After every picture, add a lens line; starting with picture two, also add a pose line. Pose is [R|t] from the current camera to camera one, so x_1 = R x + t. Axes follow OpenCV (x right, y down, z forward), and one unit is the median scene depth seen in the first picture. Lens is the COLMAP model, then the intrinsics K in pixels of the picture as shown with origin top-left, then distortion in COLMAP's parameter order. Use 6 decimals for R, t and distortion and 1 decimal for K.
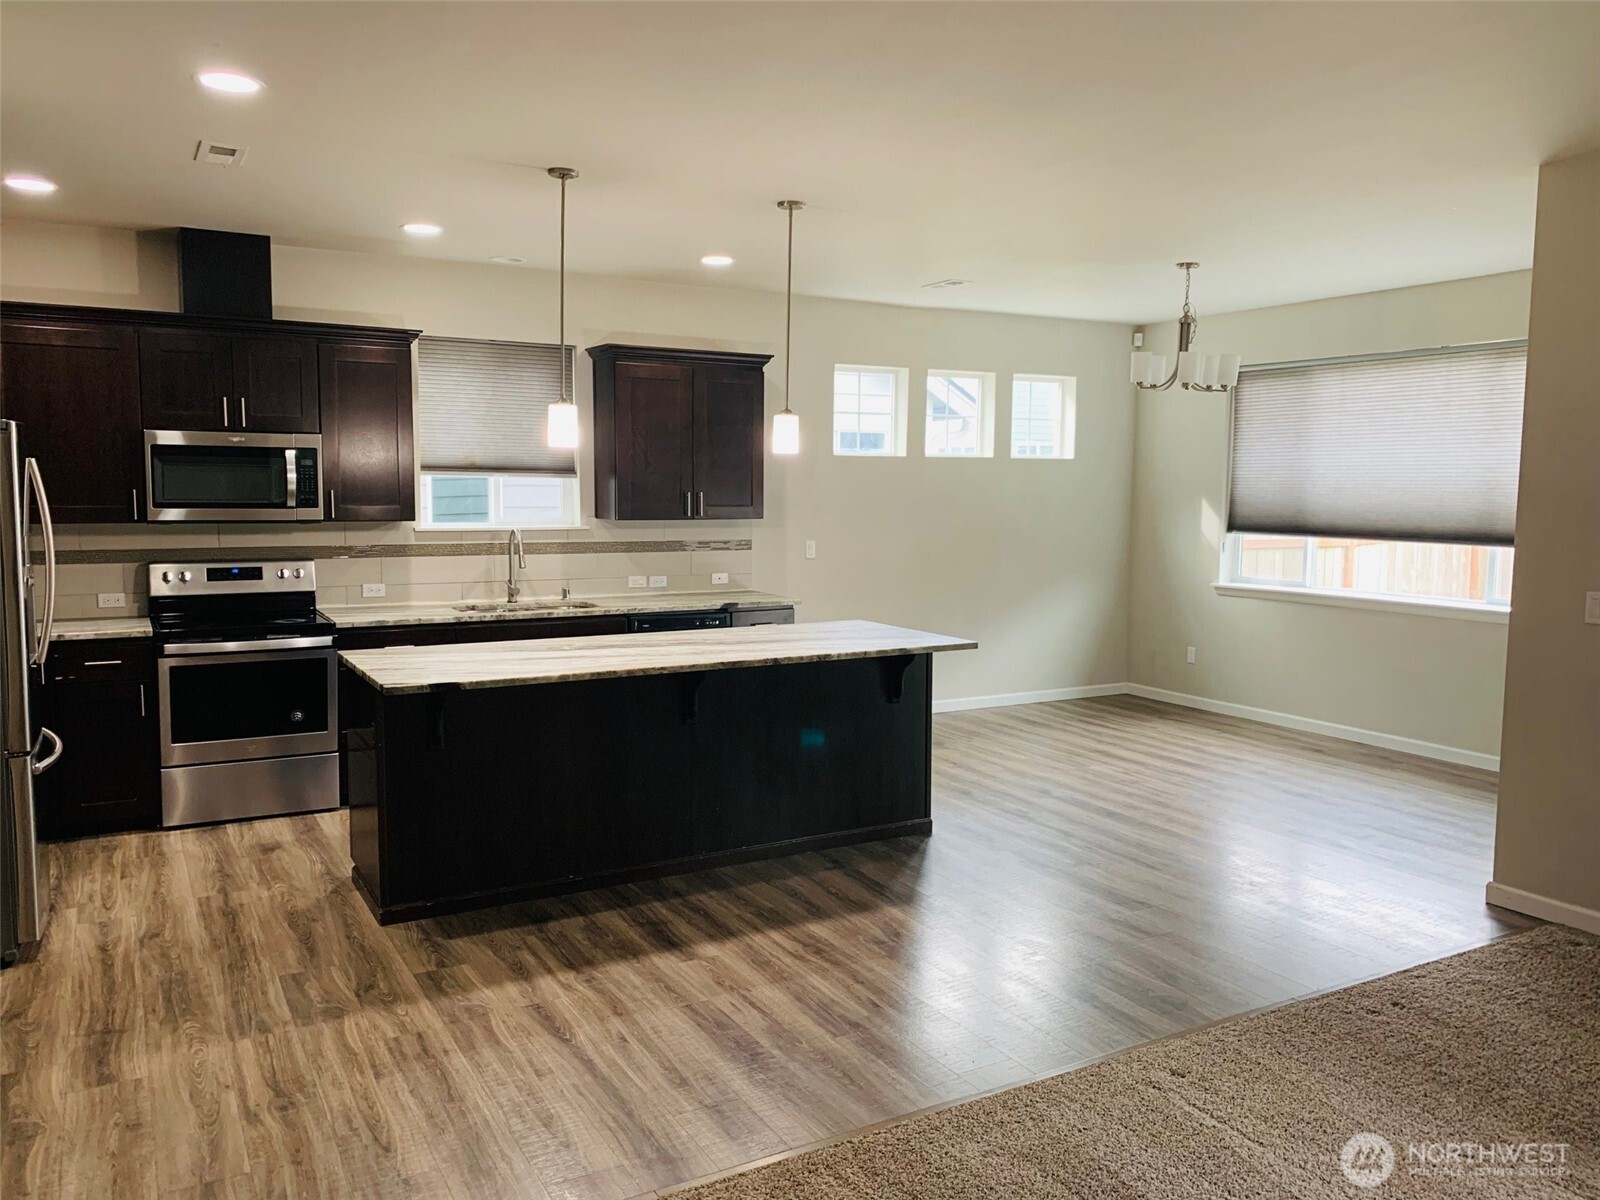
lens RADIAL K [[1232.3, 0, 803.6], [0, 1232.3, 602.5], [0, 0, 1]] dist [-0.006979, -0.004170]
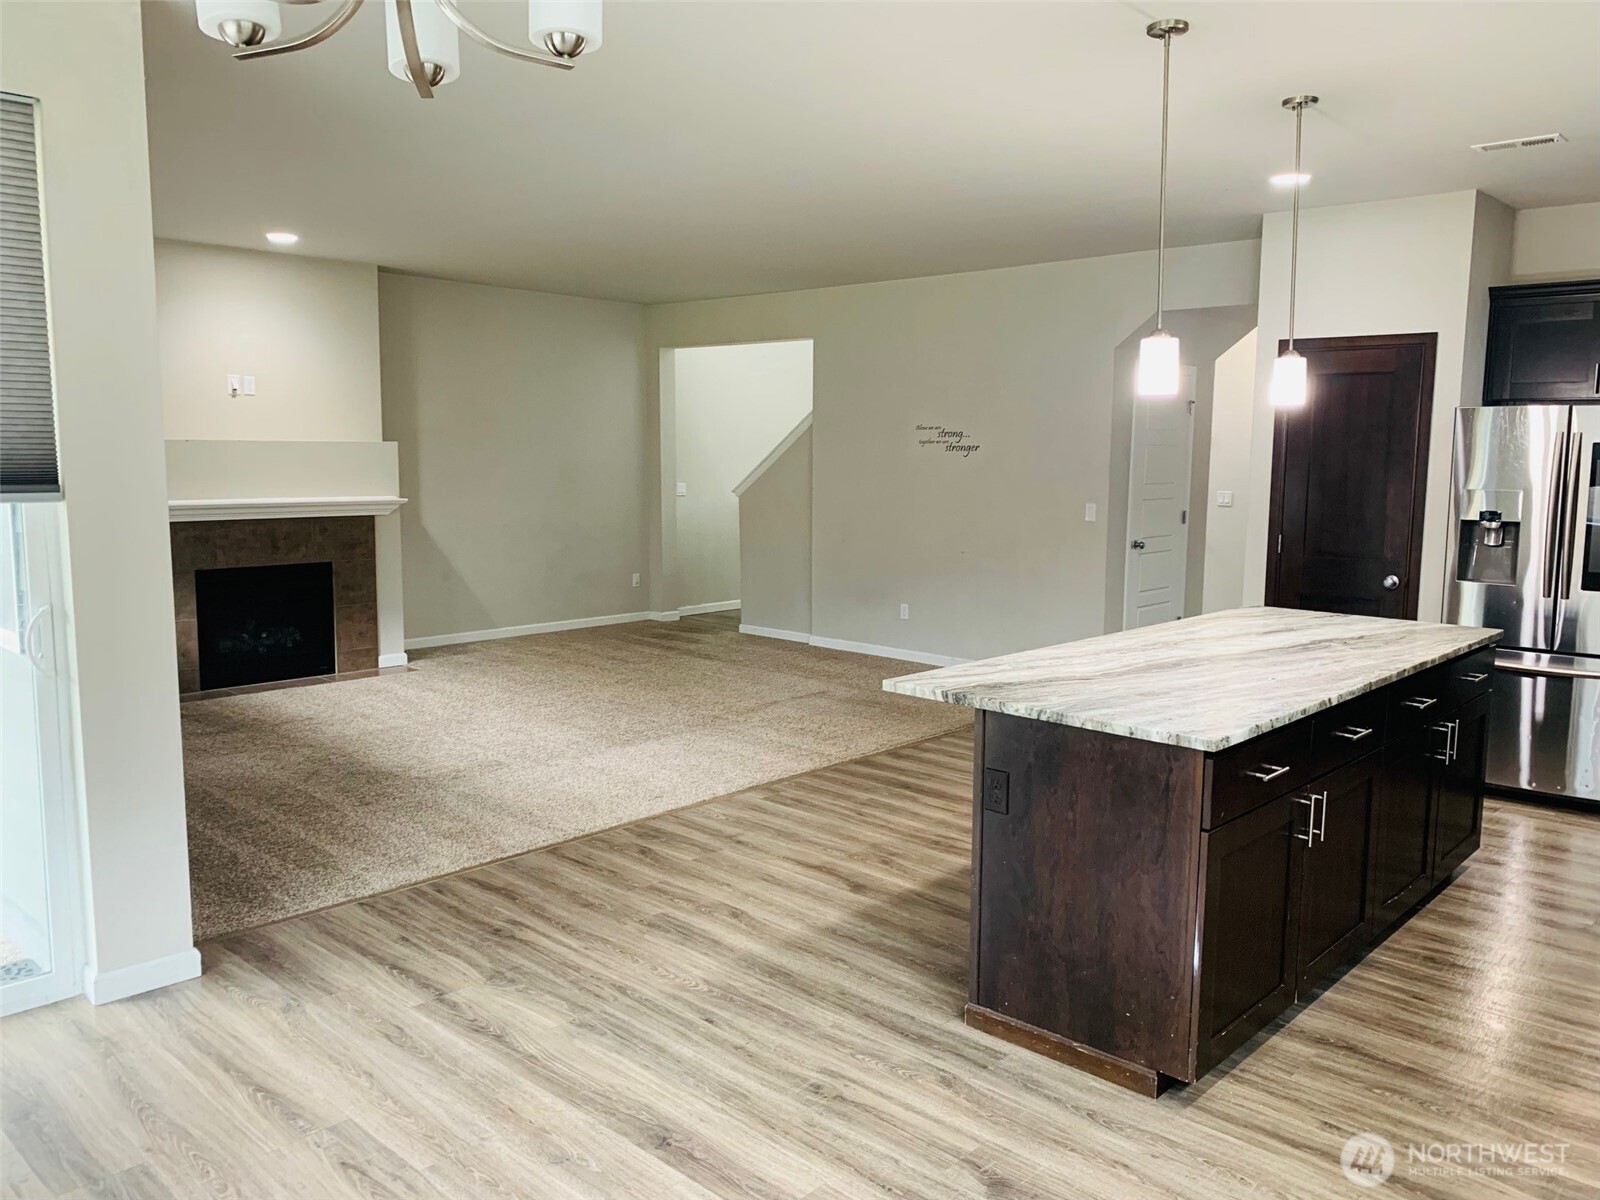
lens RADIAL K [[1245.7, 0, 800.0], [0, 1245.7, 600.0], [0, 0, 1]] dist [-0.003377, -0.007730]
pose [[-0.956702, 0.017674, -0.290531, 0.380372], [-0.047900, 0.974986, 0.217045, -0.153851], [0.287100, 0.221564, -0.931925, 1.609280]]
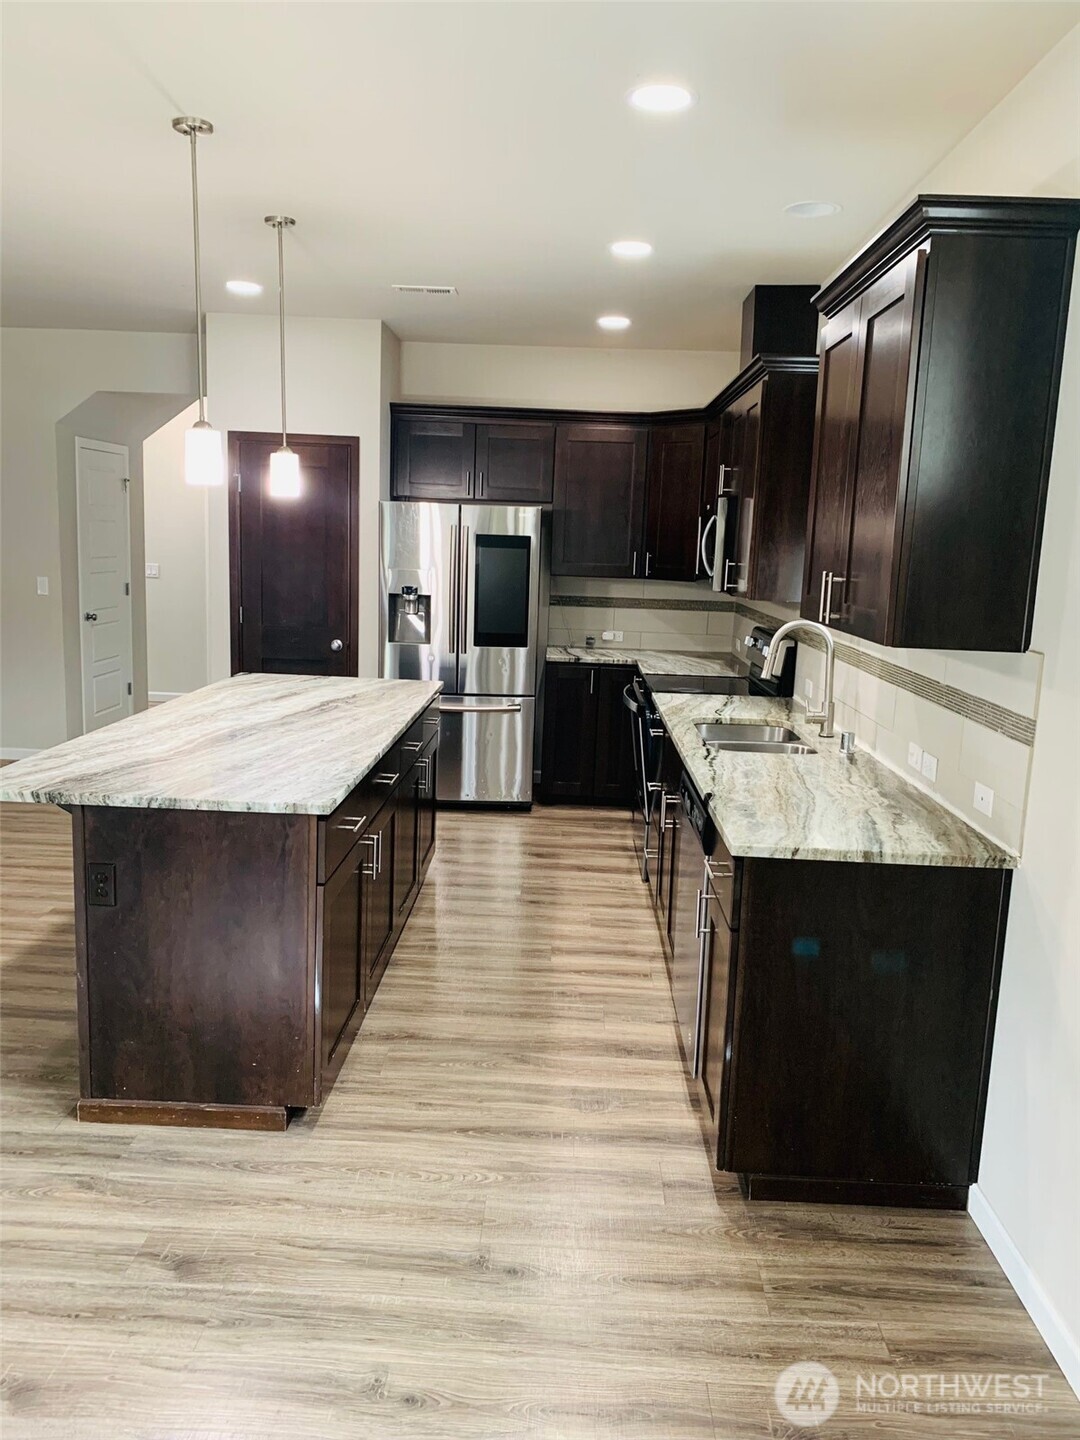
lens RADIAL K [[1109.0, 0, 536.8], [0, 1109.0, 725.5], [0, 0, 1]] dist [-0.006979, -0.004170]
pose [[-0.524196, 0.119356, -0.843192, 0.454564], [-0.121604, 0.969492, 0.212833, -0.148590], [0.842870, 0.214102, -0.493690, 1.502163]]
